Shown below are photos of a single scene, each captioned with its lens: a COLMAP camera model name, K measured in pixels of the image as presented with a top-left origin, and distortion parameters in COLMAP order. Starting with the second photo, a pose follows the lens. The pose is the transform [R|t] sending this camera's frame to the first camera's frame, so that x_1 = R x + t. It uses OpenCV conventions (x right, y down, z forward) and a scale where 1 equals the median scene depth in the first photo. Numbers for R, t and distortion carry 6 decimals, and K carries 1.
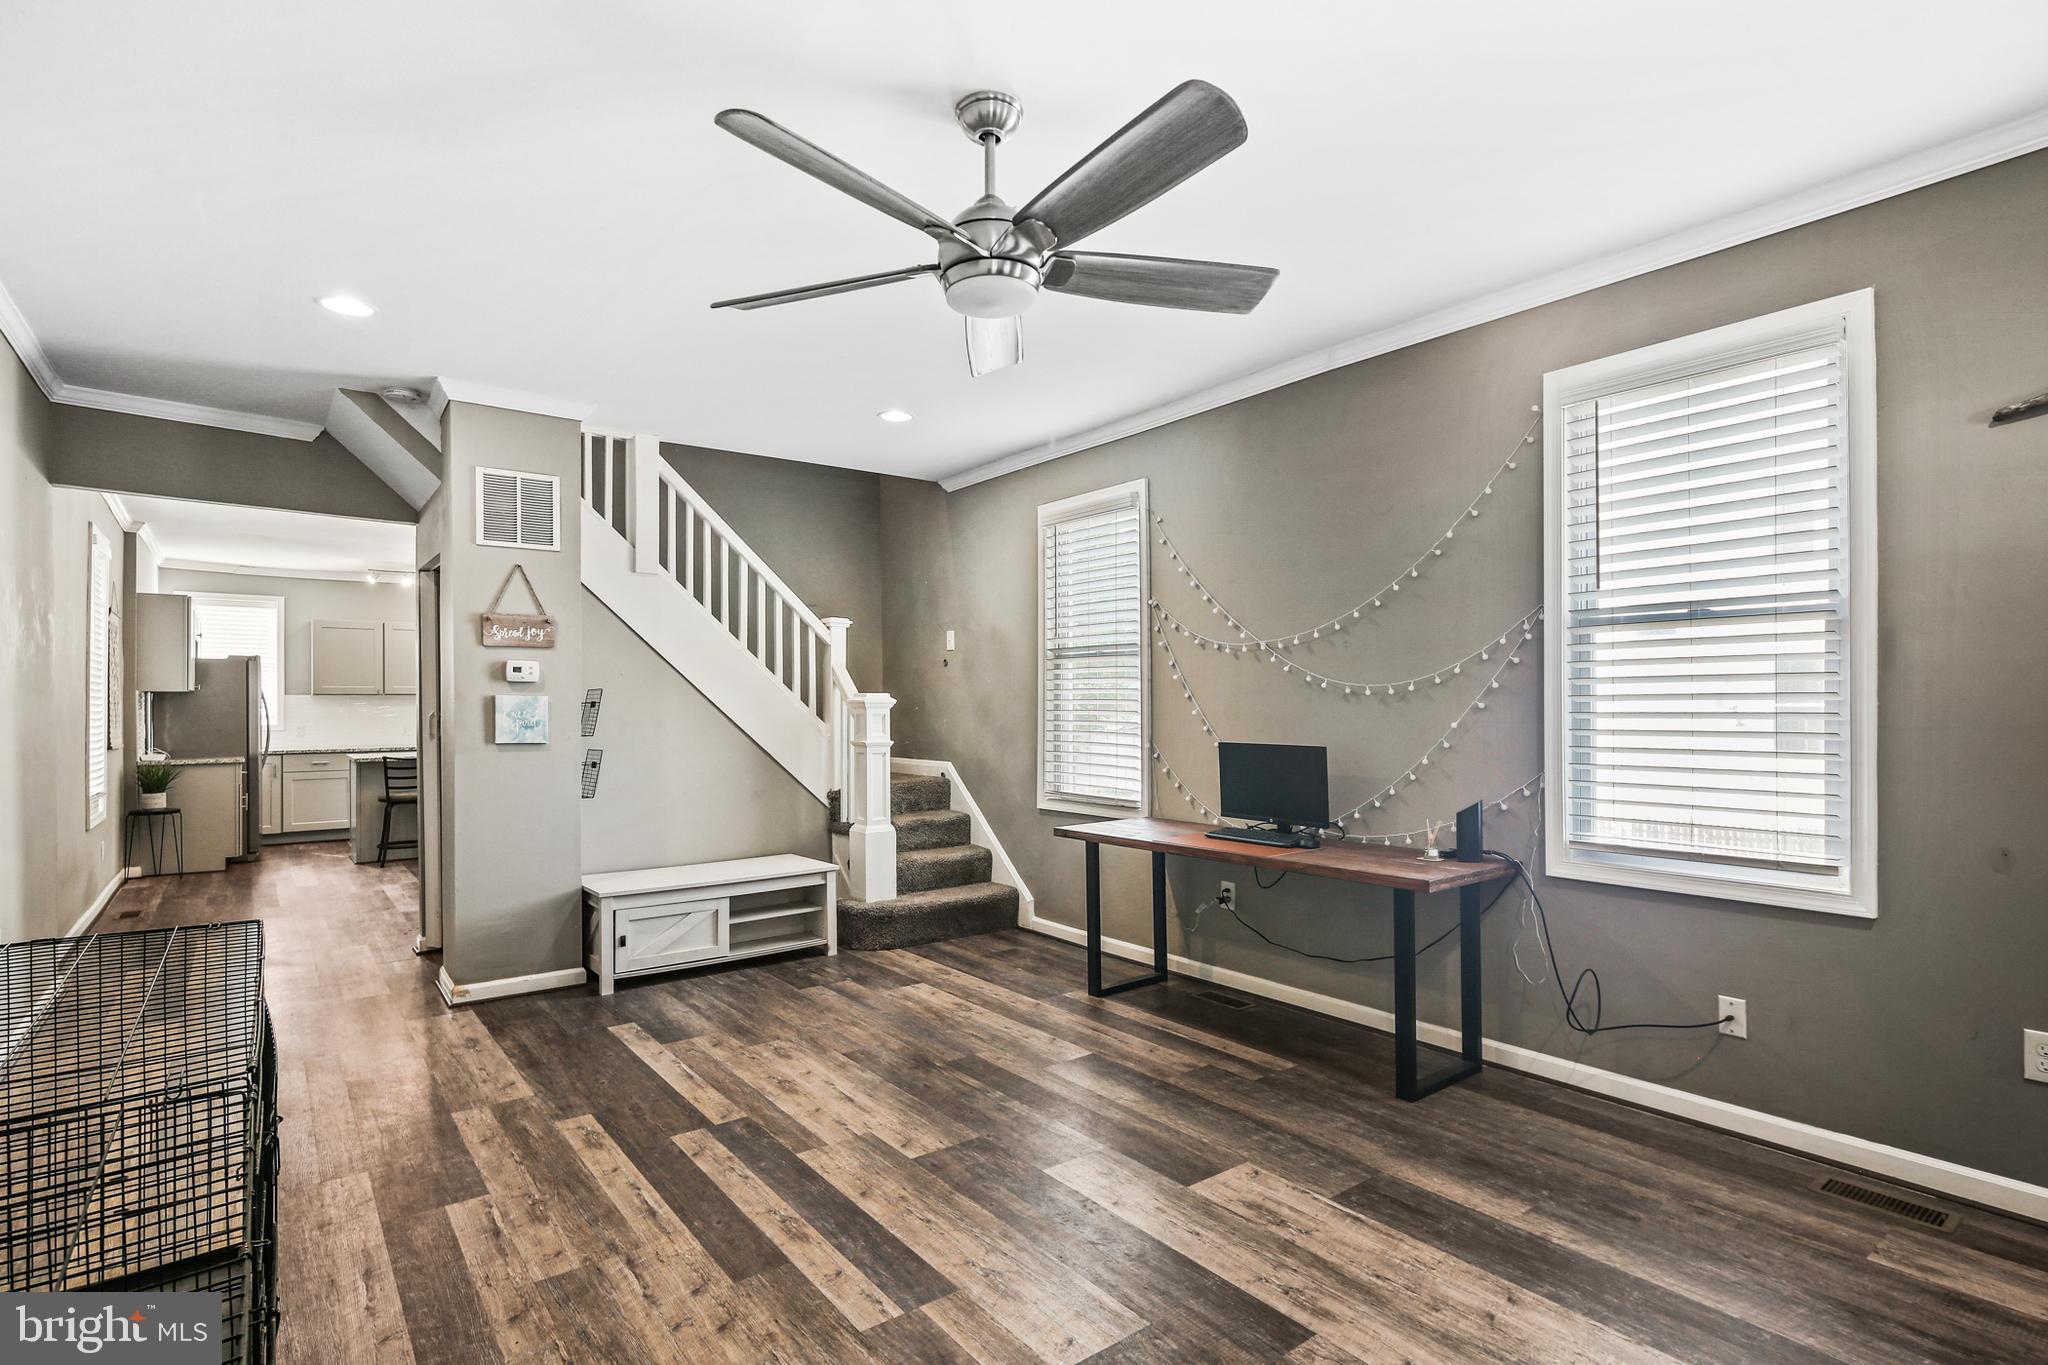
lens RADIAL K [[991.4, 0, 1003.9], [0, 991.4, 698.4], [0, 0, 1]] dist [0.003352, -0.000268]
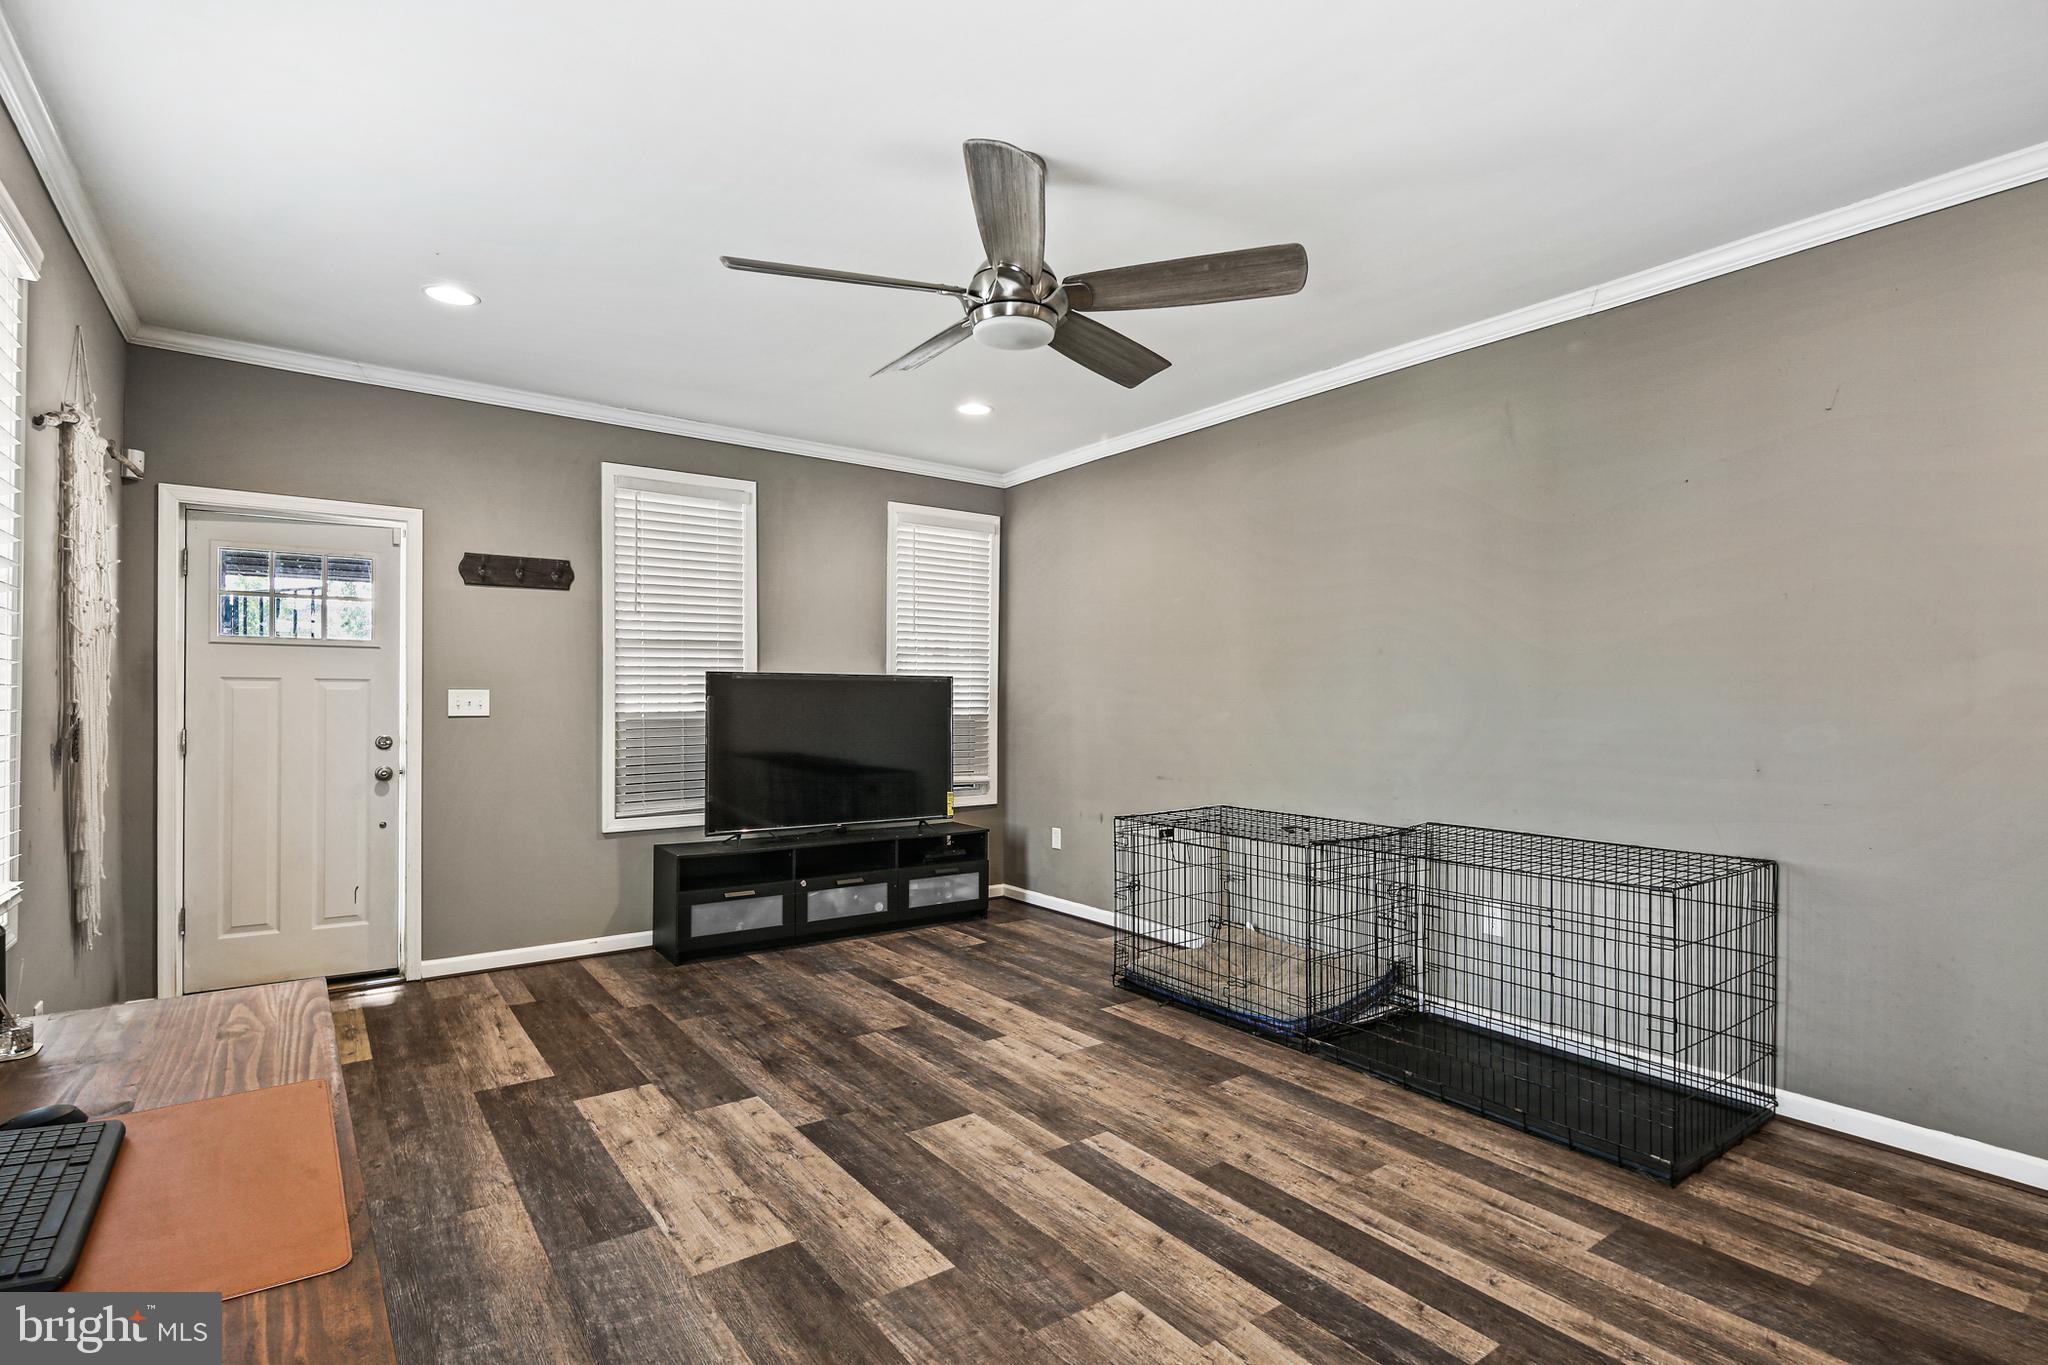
lens RADIAL K [[991.4, 0, 1003.9], [0, 991.4, 698.4], [0, 0, 1]] dist [0.003352, -0.000268]
pose [[-0.999684, 0.002842, 0.024978, -0.024724], [0.002735, 0.999987, -0.004326, 0.011337], [-0.024990, -0.004256, -0.999679, 1.912924]]
